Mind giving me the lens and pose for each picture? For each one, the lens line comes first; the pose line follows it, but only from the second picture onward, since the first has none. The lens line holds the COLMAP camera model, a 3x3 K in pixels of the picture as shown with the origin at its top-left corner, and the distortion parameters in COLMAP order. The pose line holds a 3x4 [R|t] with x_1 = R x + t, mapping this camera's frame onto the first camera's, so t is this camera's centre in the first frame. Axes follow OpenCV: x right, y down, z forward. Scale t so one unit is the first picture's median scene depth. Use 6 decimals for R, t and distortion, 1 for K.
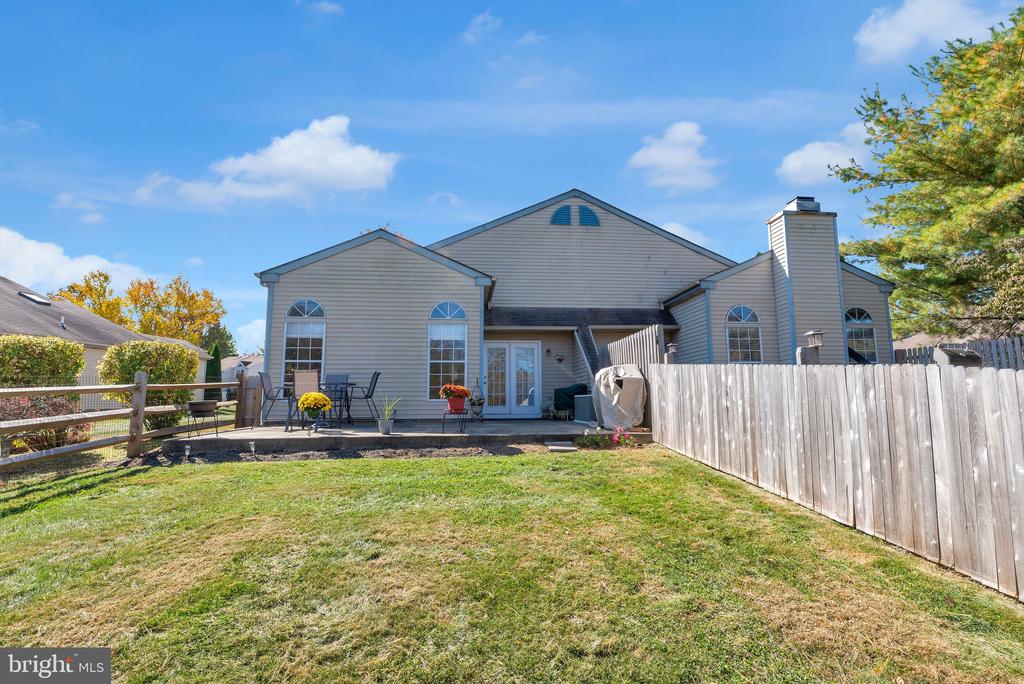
lens RADIAL K [[509.3, 0, 512.0], [0, 509.3, 342.0], [0, 0, 1]] dist [0.002426, 0.000571]
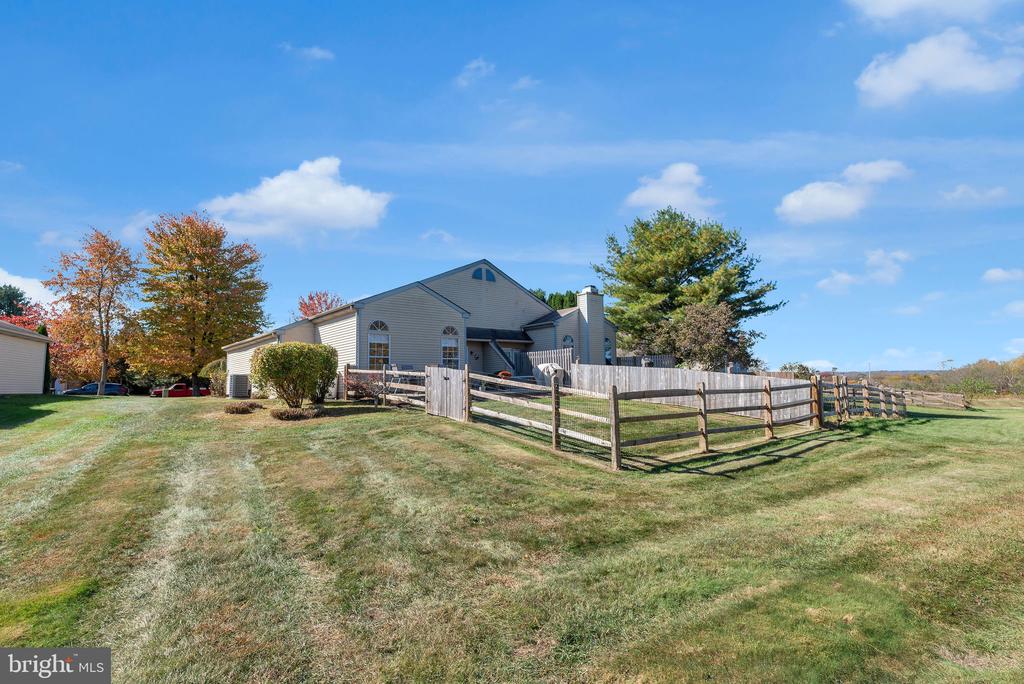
lens RADIAL K [[524.3, 0, 524.0], [0, 524.3, 342.0], [0, 0, 1]] dist [0.002125, 0.000328]
pose [[0.810170, 0.041494, 0.584724, -0.958452], [-0.056626, 0.998366, 0.007611, -0.047707], [-0.583453, -0.039277, 0.811196, -0.645000]]
